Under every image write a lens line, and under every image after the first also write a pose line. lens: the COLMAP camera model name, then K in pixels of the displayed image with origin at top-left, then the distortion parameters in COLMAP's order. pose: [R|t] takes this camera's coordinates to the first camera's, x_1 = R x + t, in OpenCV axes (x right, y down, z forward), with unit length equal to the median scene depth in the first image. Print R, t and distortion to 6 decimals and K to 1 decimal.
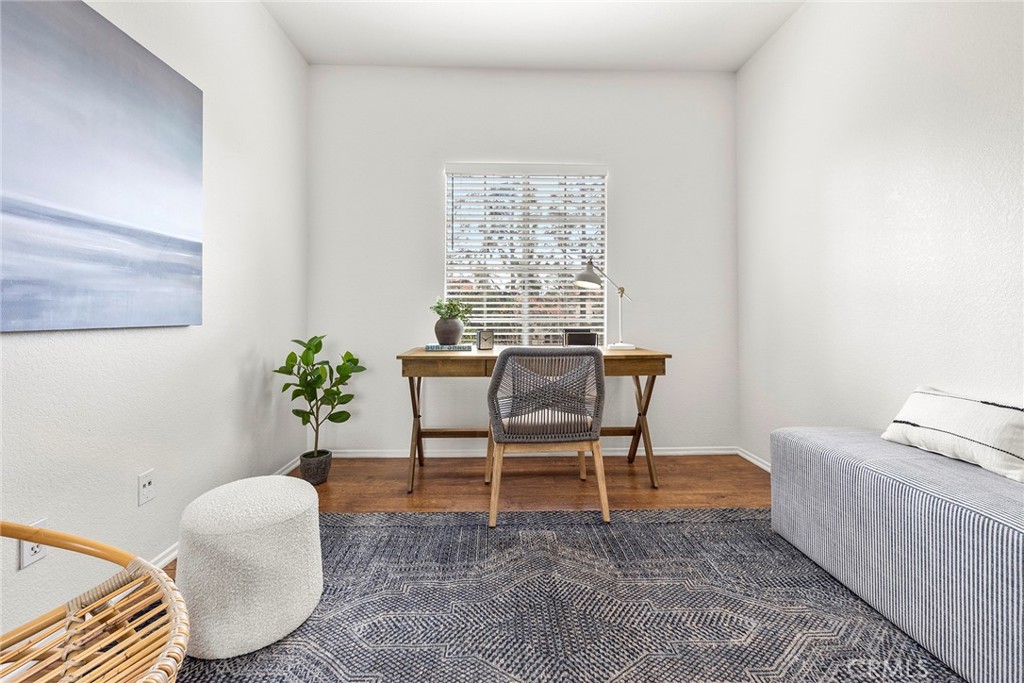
lens RADIAL K [[415.2, 0, 514.9], [0, 415.2, 315.2], [0, 0, 1]] dist [-0.002382, -0.000412]
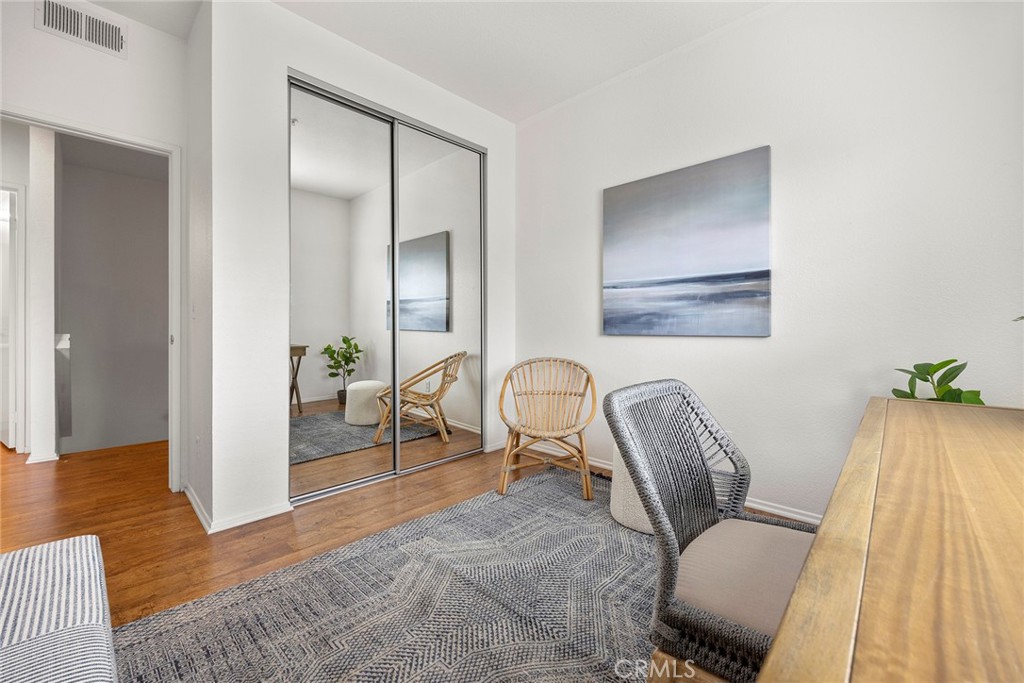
lens RADIAL K [[423.2, 0, 514.8], [0, 423.2, 327.3], [0, 0, 1]] dist [0.000915, 0.000131]
pose [[-0.709719, 0.001184, -0.704484, 0.665061], [0.000448, 0.999999, 0.001230, -0.005035], [0.704484, 0.000557, -0.709719, 1.359660]]
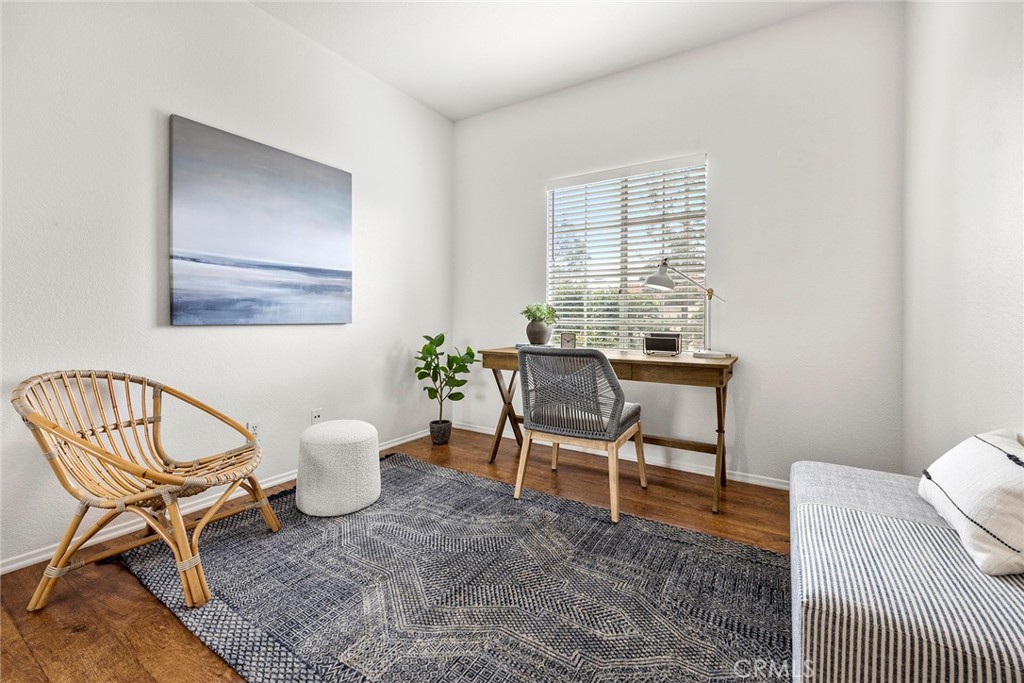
lens RADIAL K [[423.2, 0, 514.8], [0, 423.2, 327.3], [0, 0, 1]] dist [0.000915, 0.000131]
pose [[0.833217, 0.018918, -0.552622, 0.647760], [-0.008180, 0.999727, 0.021891, -0.001935], [0.552886, -0.013719, 0.833144, 0.004933]]
